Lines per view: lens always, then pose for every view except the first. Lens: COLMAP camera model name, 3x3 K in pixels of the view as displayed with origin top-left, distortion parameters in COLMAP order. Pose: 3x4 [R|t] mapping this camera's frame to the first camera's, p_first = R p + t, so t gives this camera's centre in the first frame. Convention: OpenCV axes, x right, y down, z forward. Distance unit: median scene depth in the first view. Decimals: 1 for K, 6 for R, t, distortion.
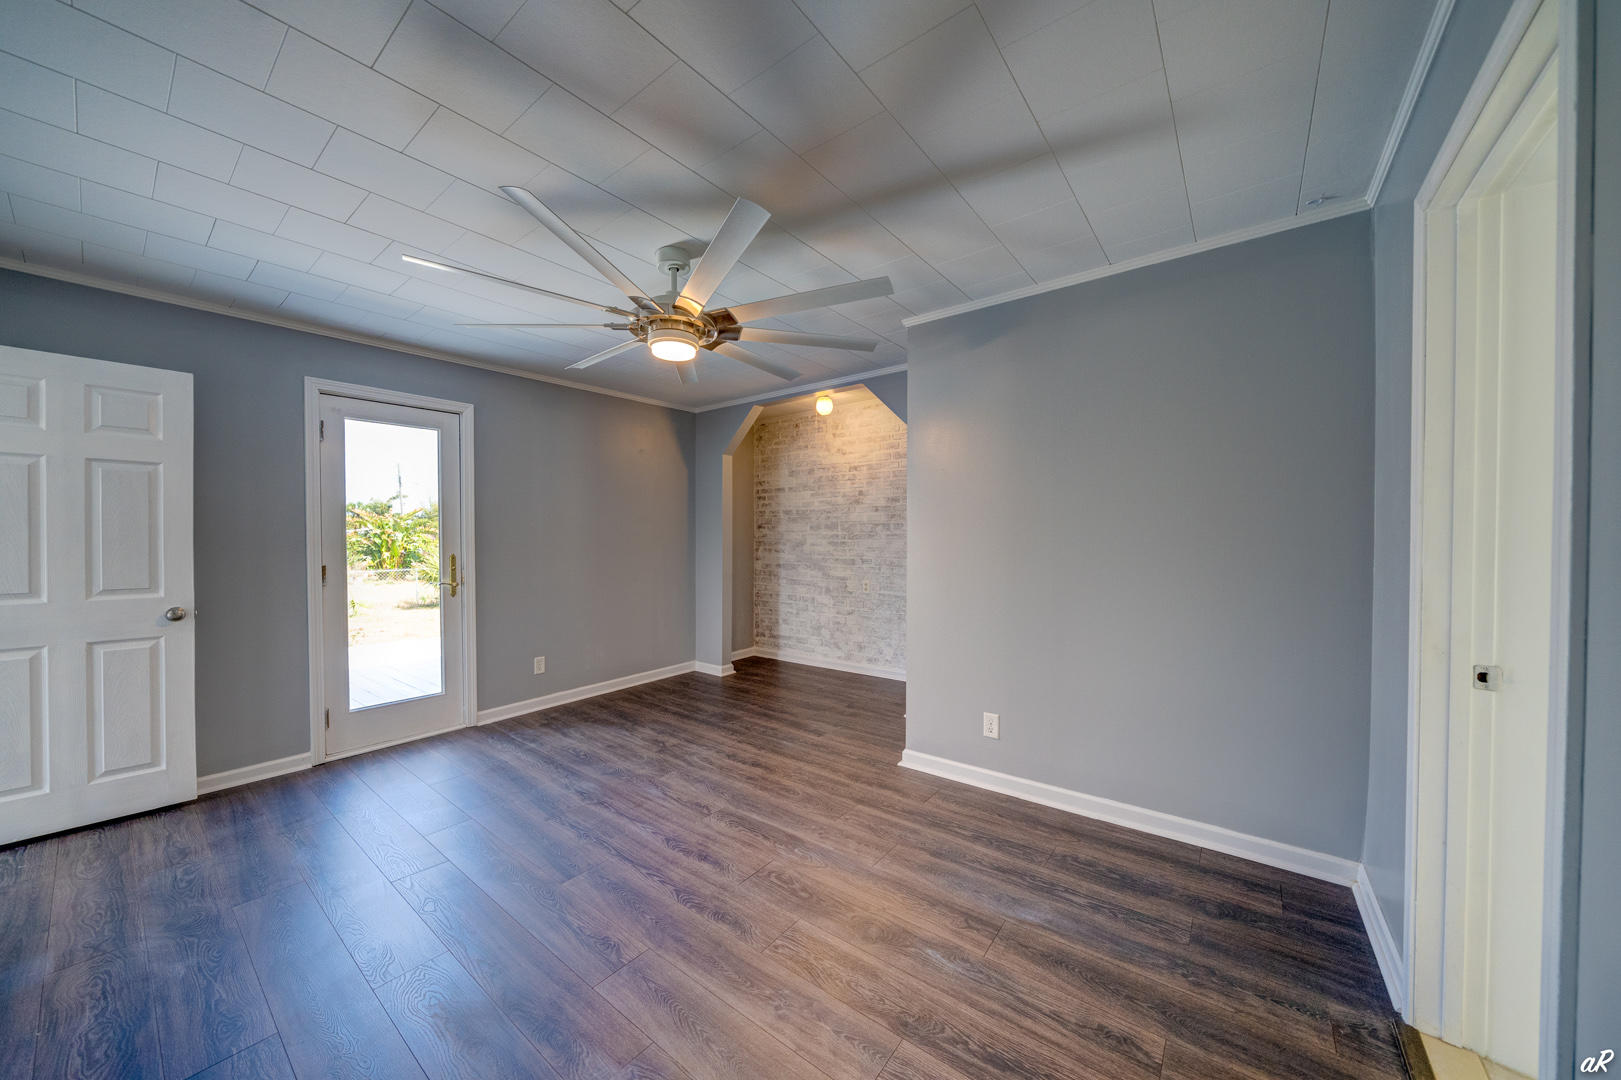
lens RADIAL K [[568.9, 0, 805.3], [0, 568.9, 543.9], [0, 0, 1]] dist [-0.000963, -0.000160]
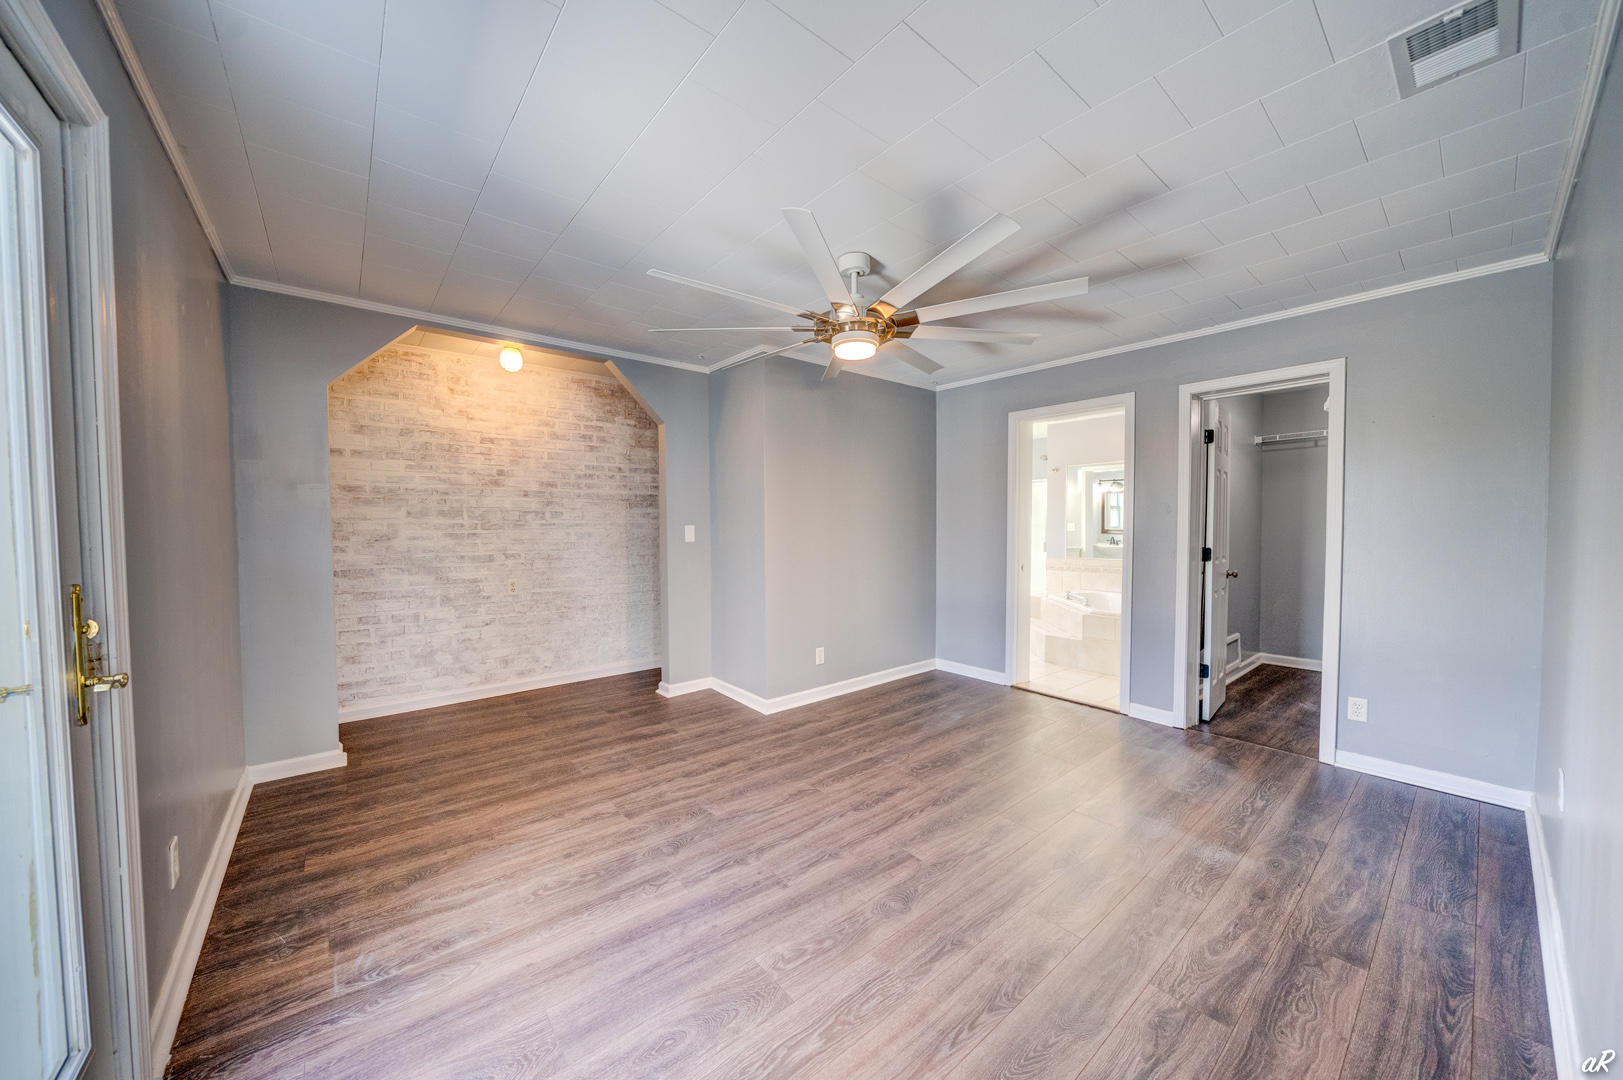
lens RADIAL K [[566.7, 0, 811.1], [0, 566.7, 539.6], [0, 0, 1]] dist [-0.000321, -0.000063]
pose [[0.207944, -0.024530, 0.977833, -0.752643], [0.015938, 0.999638, 0.021687, -0.005796], [-0.978011, 0.011075, 0.208260, 0.501211]]
